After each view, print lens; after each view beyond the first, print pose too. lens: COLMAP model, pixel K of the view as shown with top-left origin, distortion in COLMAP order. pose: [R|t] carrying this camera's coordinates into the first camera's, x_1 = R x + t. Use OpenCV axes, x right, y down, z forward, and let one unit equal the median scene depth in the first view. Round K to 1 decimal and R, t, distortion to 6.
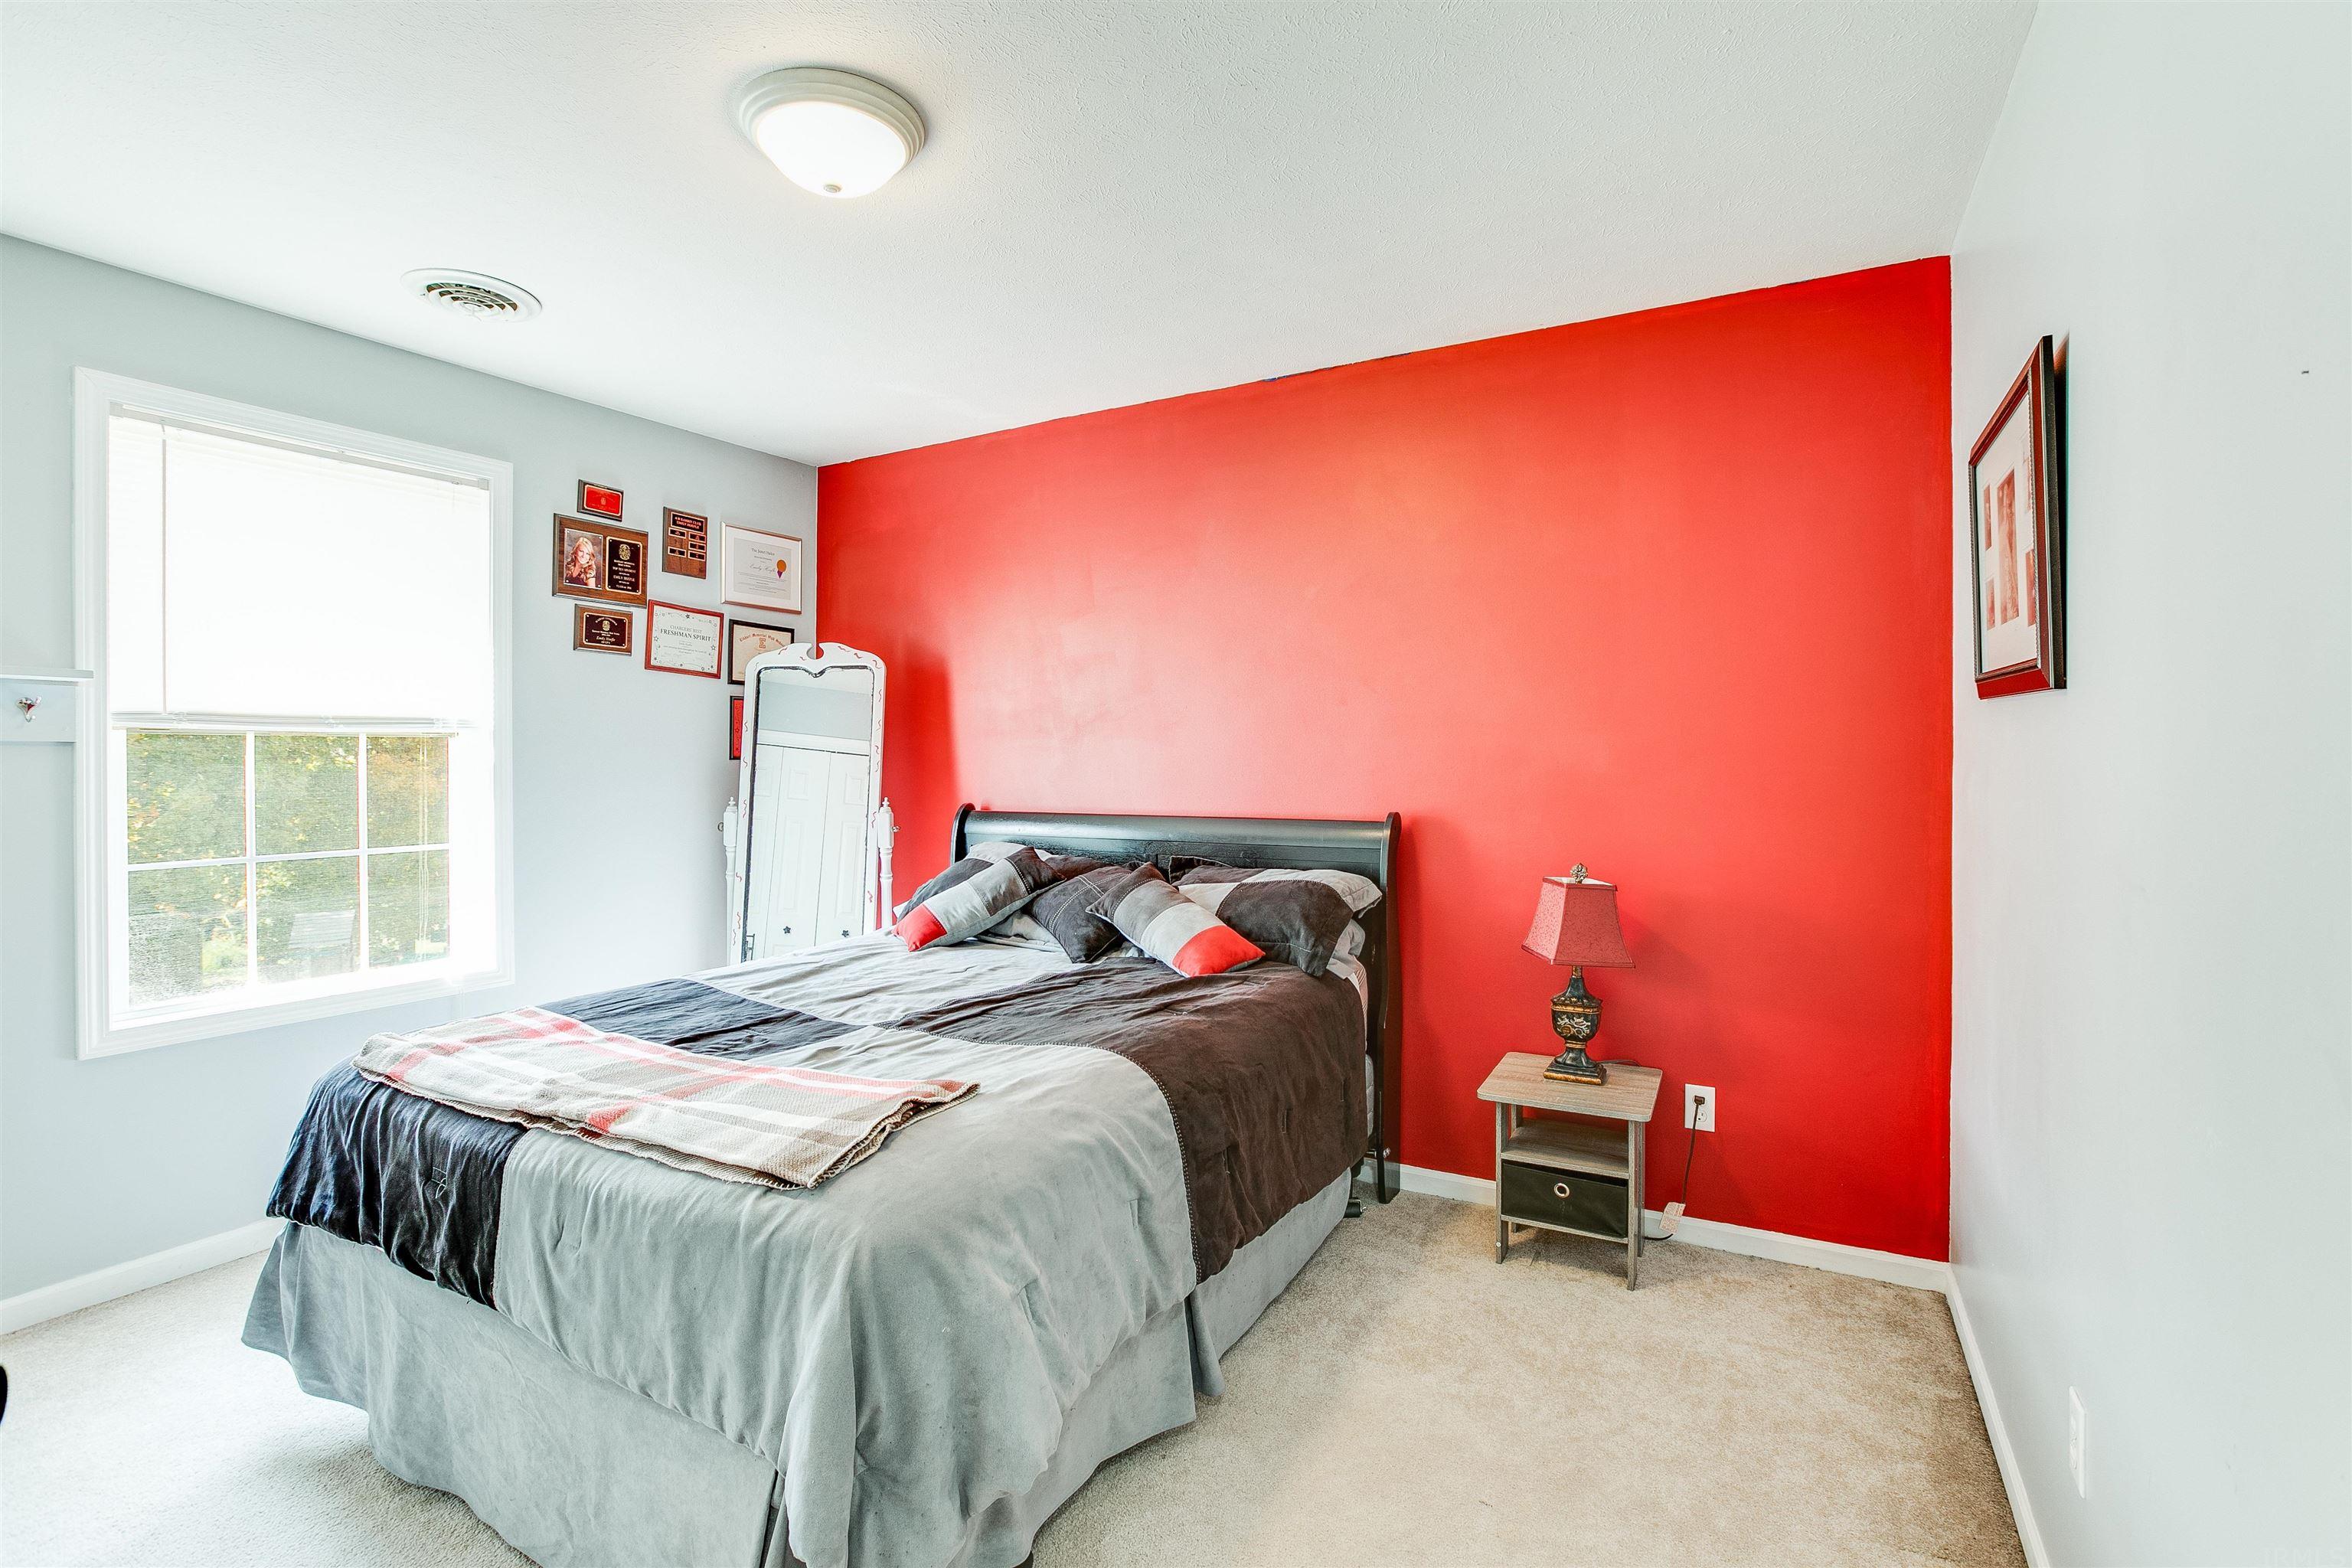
lens RADIAL K [[1105.4, 0, 1170.7], [0, 1105.4, 763.8], [0, 0, 1]] dist [-0.035415, 0.000168]
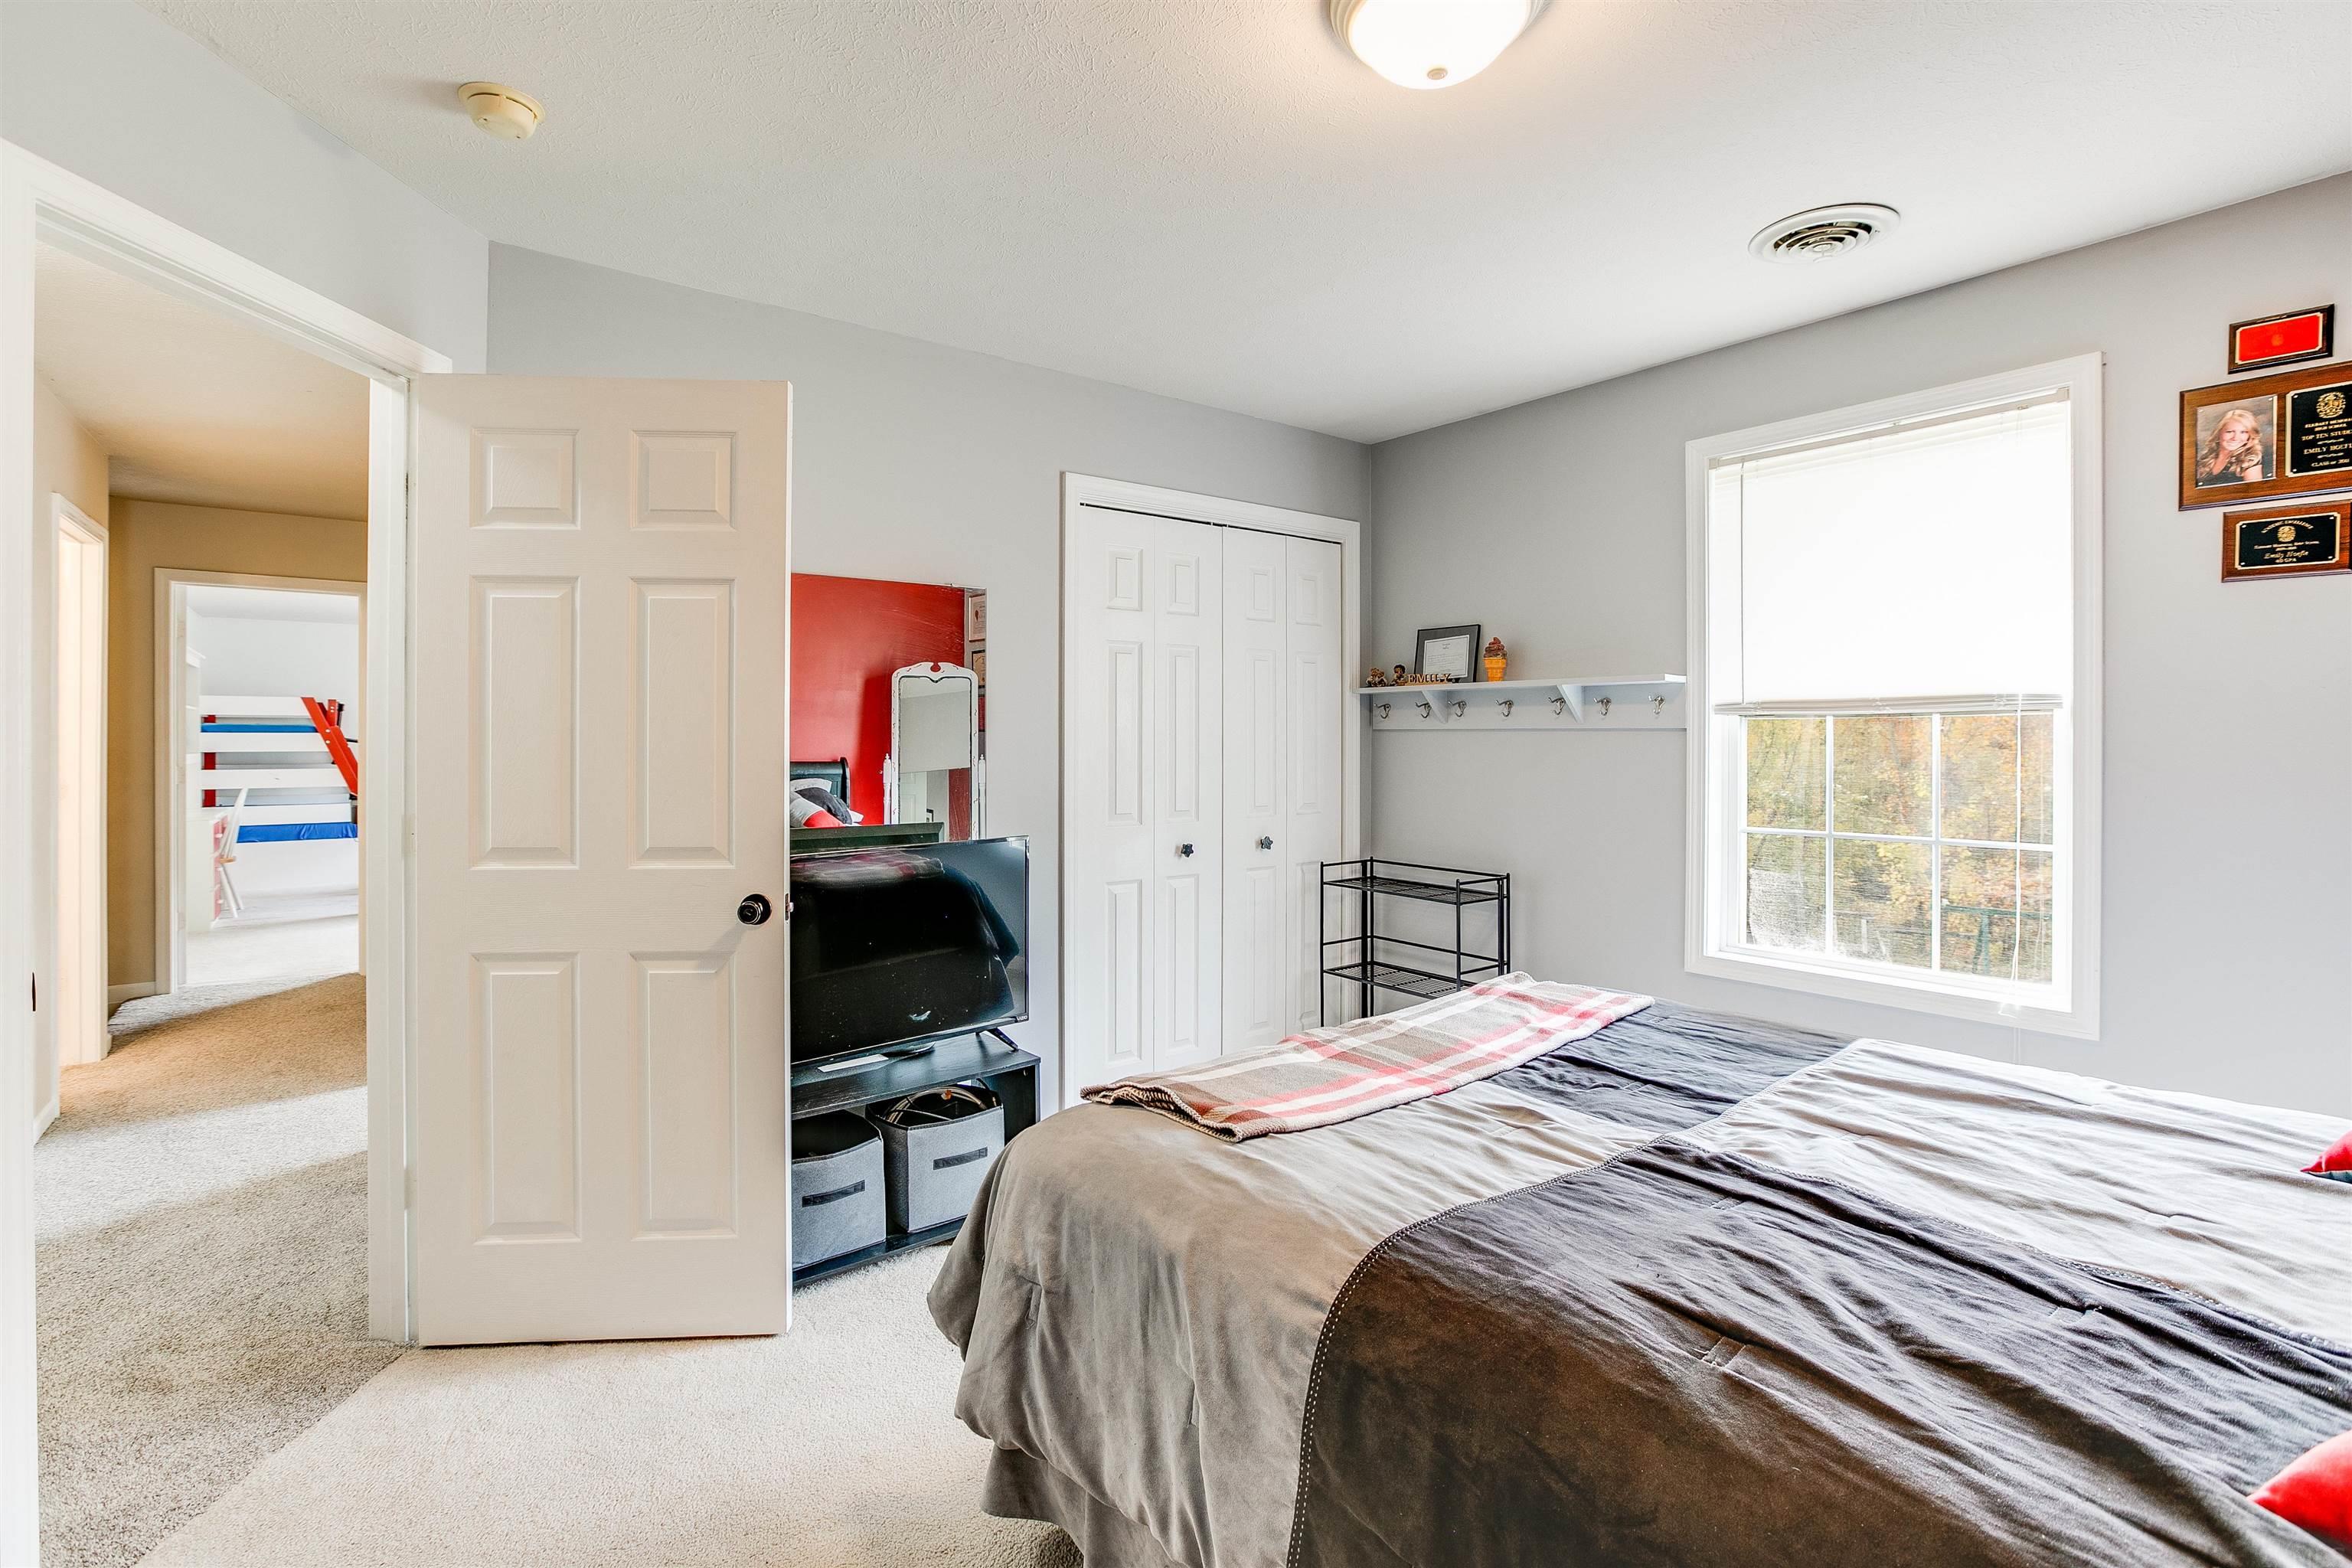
lens RADIAL K [[1105.4, 0, 1168.1], [0, 1105.4, 773.6], [0, 0, 1]] dist [-0.035415, 0.000168]
pose [[-0.404880, 0.019524, -0.914161, 0.315813], [-0.005086, 0.999708, 0.023604, 0.000783], [0.914356, 0.014206, -0.404663, 0.678662]]
